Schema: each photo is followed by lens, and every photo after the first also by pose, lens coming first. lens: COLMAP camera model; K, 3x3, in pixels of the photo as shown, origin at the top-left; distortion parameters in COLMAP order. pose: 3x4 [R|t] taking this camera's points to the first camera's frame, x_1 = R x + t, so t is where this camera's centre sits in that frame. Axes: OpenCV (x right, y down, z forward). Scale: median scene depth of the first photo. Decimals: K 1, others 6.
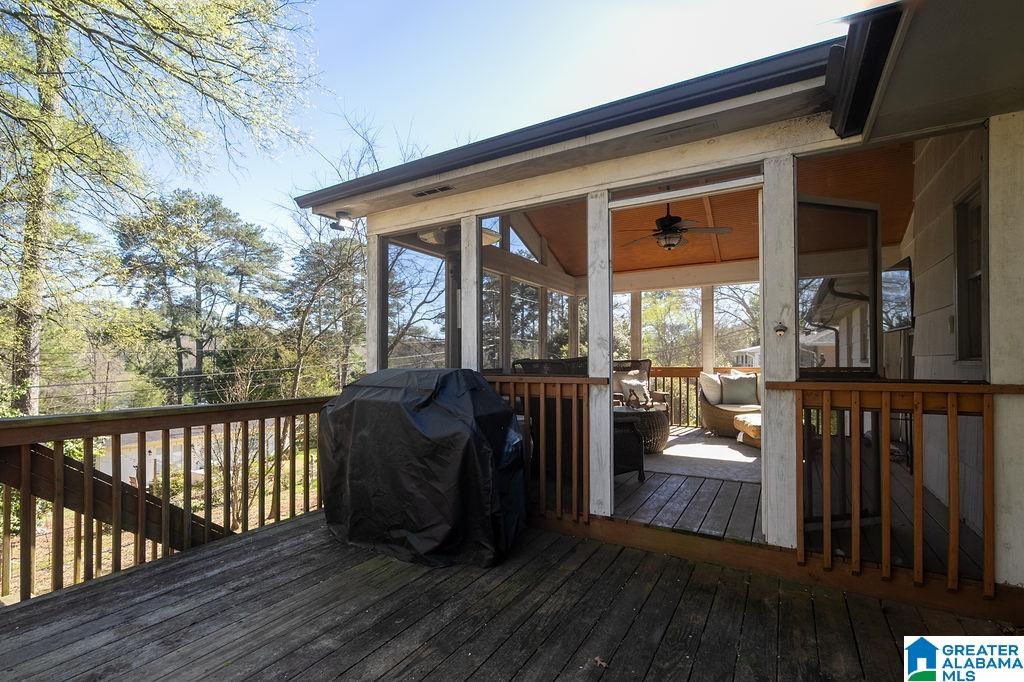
lens RADIAL K [[469.4, 0, 511.9], [0, 469.4, 348.4], [0, 0, 1]] dist [-0.004042, -0.000422]
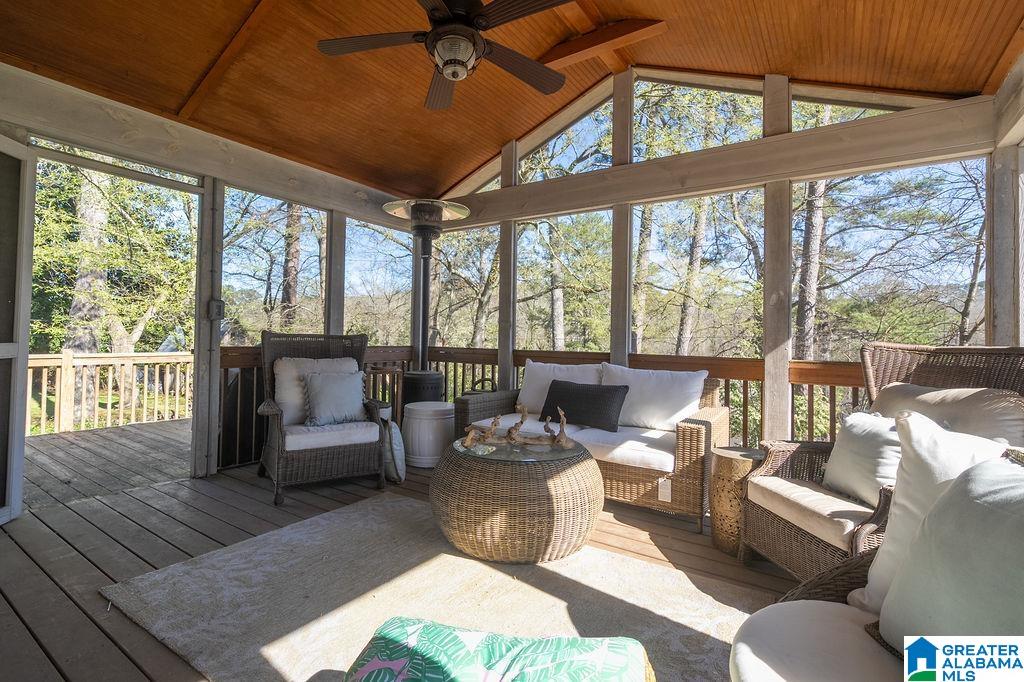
lens RADIAL K [[469.4, 0, 514.1], [0, 469.4, 336.6], [0, 0, 1]] dist [-0.004042, -0.000422]
pose [[-0.046446, -0.004135, -0.998912, 1.164427], [-0.004234, 0.999983, -0.003942, 0.033792], [0.998912, 0.004046, -0.046462, 1.662809]]
